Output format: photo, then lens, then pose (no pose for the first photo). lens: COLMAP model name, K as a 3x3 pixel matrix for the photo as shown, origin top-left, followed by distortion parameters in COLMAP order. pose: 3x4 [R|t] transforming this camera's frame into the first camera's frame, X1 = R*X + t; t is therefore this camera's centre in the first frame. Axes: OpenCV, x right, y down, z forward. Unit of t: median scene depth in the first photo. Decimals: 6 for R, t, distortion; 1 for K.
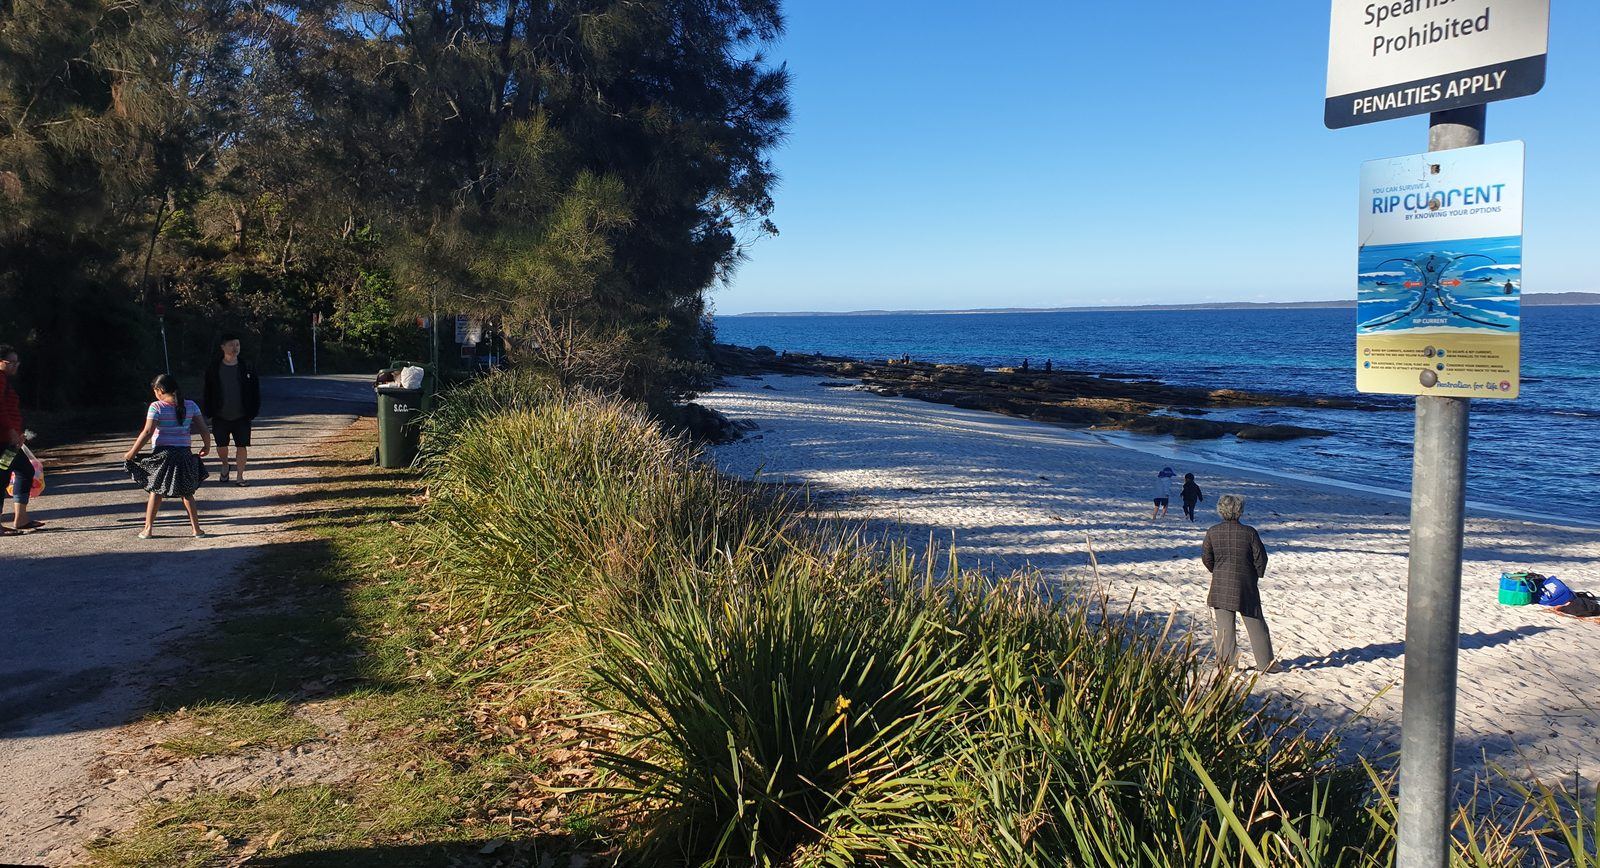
lens RADIAL K [[2123.7, 0, 800.0], [0, 2123.7, 434.0], [0, 0, 1]] dist [0.317025, 0.009297]
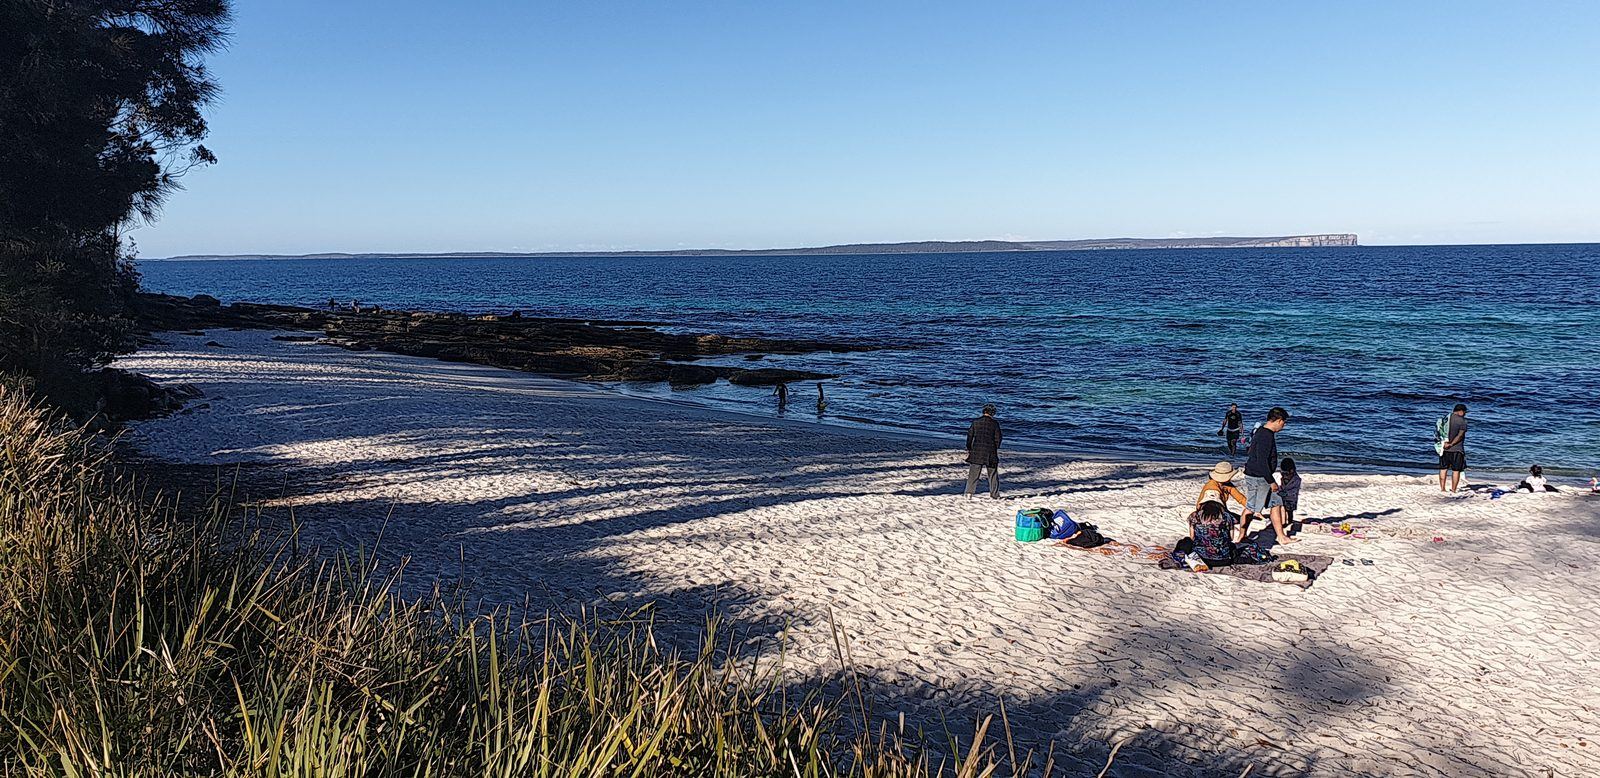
lens RADIAL K [[1809.9, 0, 1015.9], [0, 1809.9, 386.4], [0, 0, 1]] dist [0.189524, -0.418991]
pose [[0.920555, -0.035670, 0.388980, -0.006672], [0.031345, 0.999356, 0.017462, -0.008840], [-0.389353, -0.003883, 0.921081, 0.216397]]
